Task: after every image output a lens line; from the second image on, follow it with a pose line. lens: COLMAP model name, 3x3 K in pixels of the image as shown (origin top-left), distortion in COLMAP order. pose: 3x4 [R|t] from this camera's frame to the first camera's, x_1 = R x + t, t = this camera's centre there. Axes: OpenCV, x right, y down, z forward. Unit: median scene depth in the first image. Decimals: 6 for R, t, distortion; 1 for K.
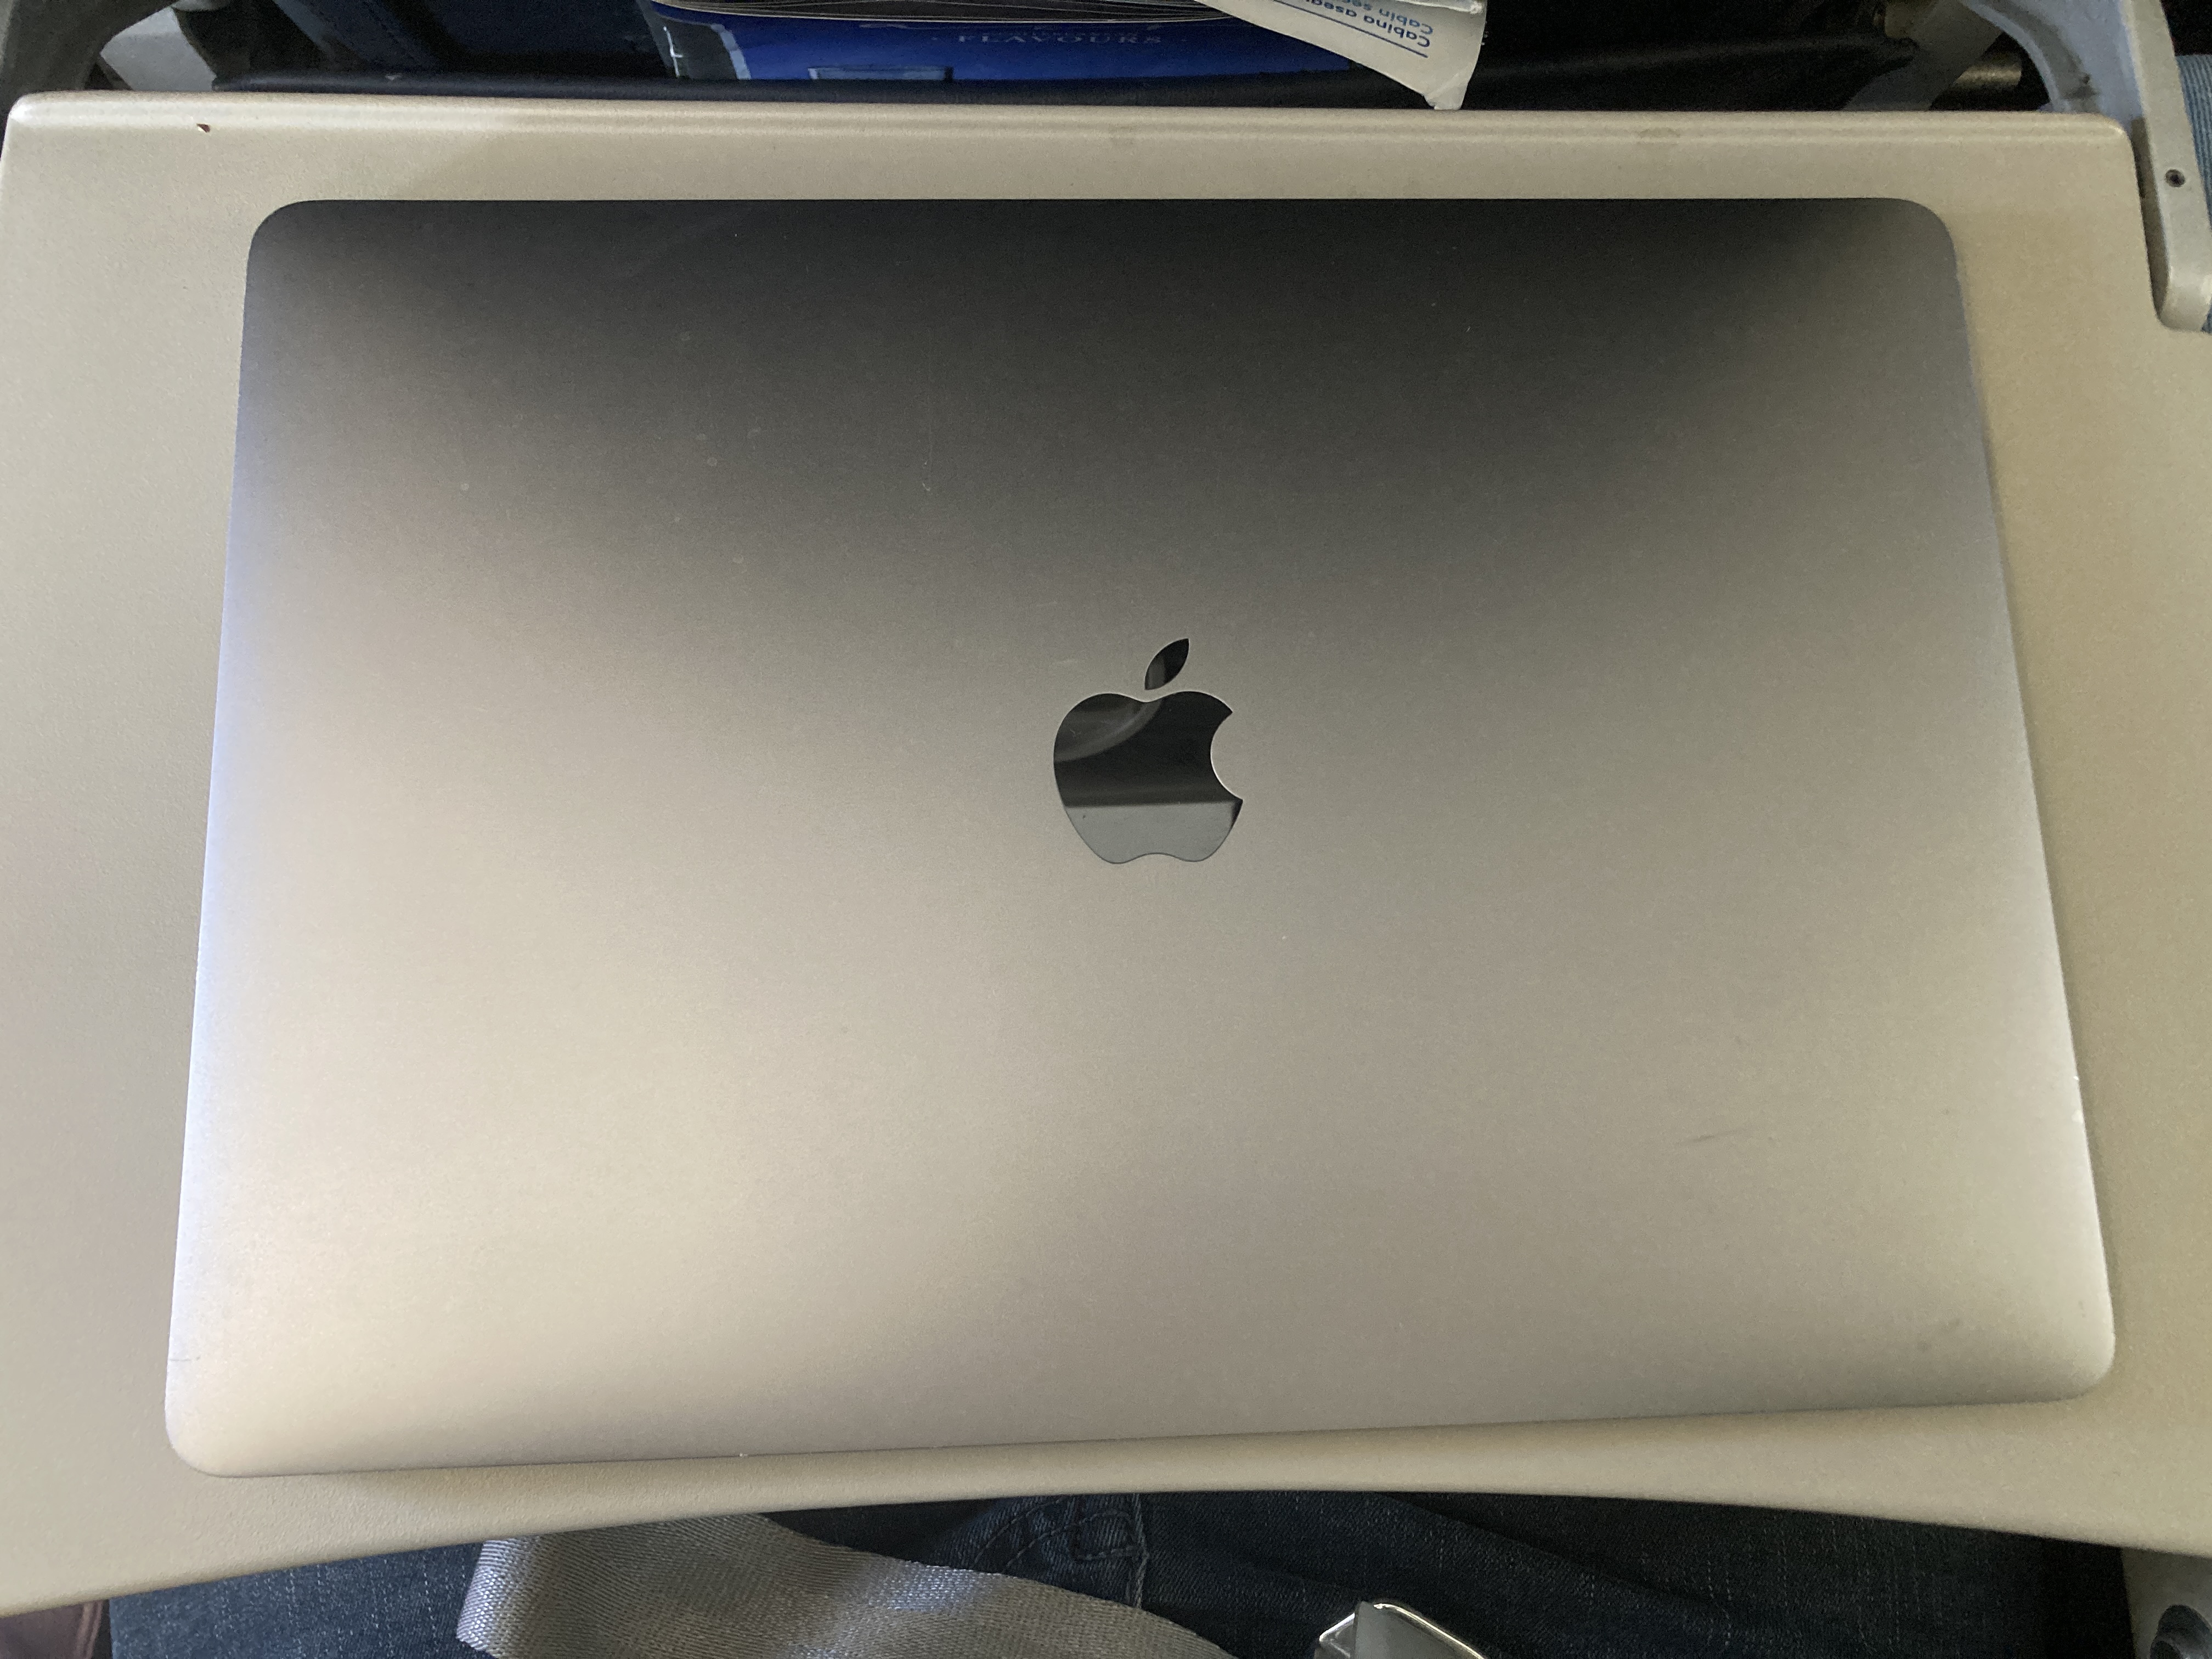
lens RADIAL K [[1803.6, 0, 1103.7], [0, 1803.6, 830.4], [0, 0, 1]] dist [0.003470, -0.008051]
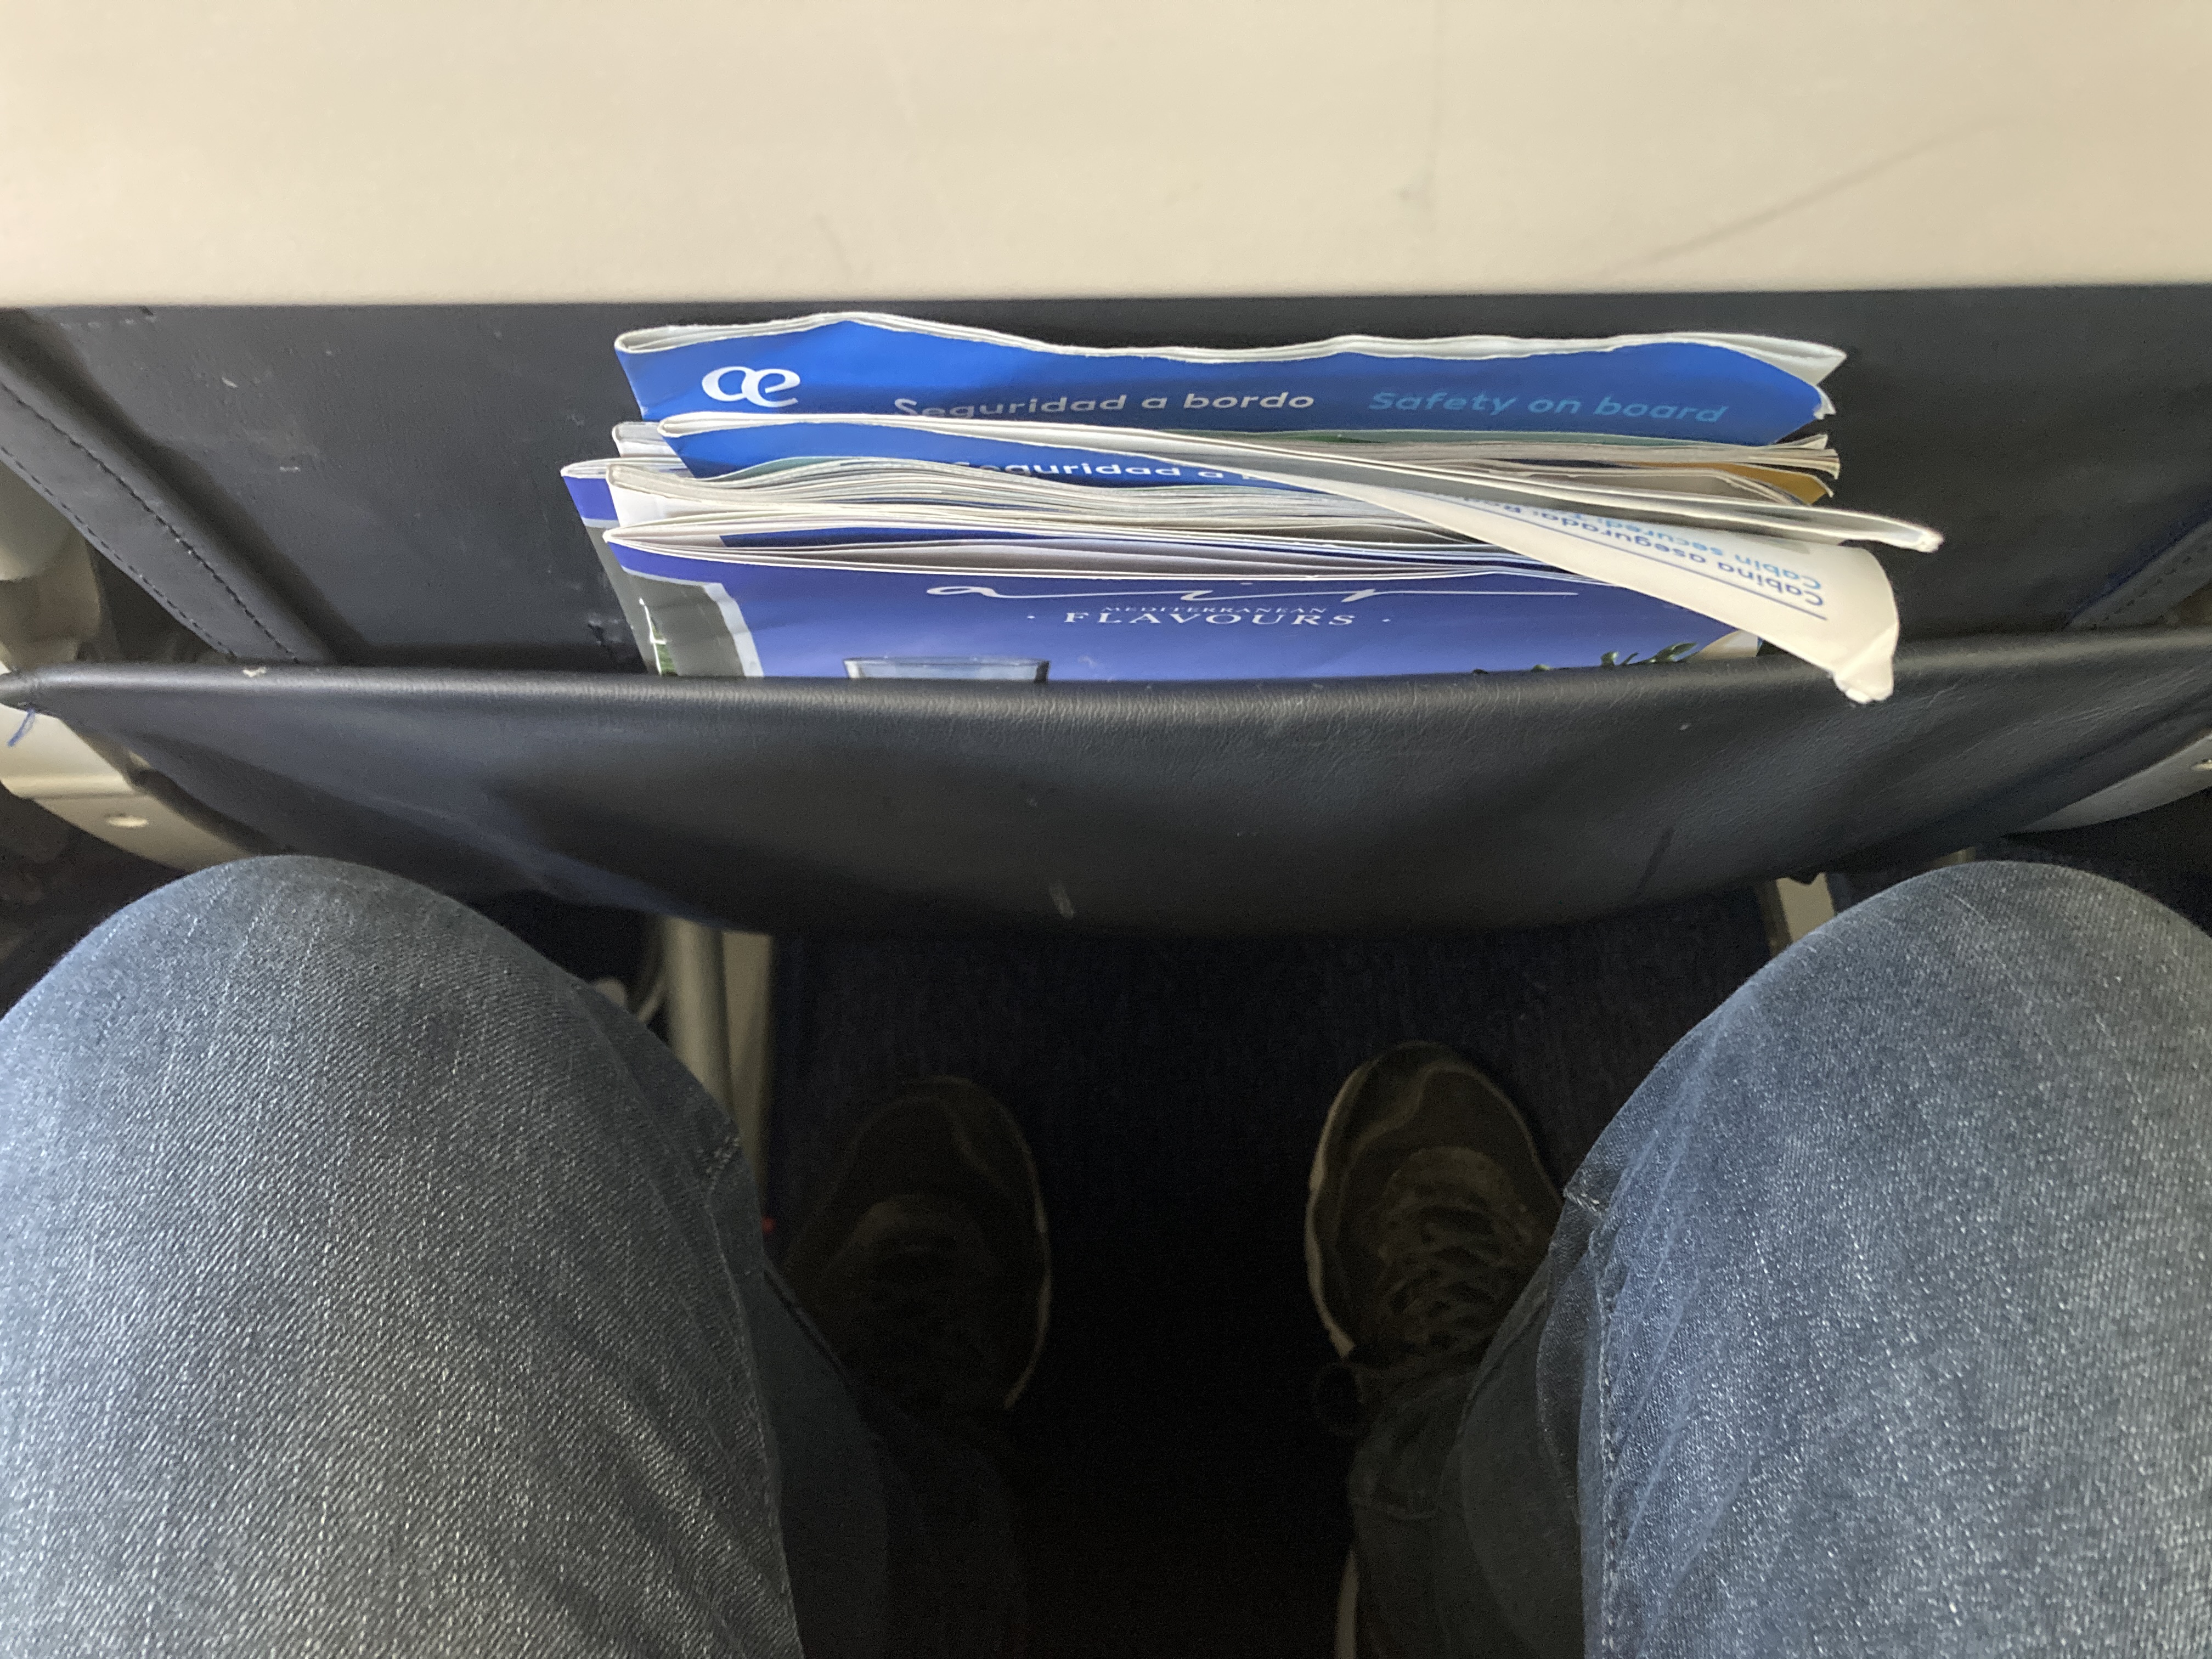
lens RADIAL K [[1803.6, 0, 1102.4], [0, 1803.6, 830.8], [0, 0, 1]] dist [0.003470, -0.008051]
pose [[1.000000, -0.000415, -0.000840, -0.064574], [0.000101, 0.939122, -0.343584, -0.121454], [0.000931, 0.343584, 0.939122, 0.370711]]
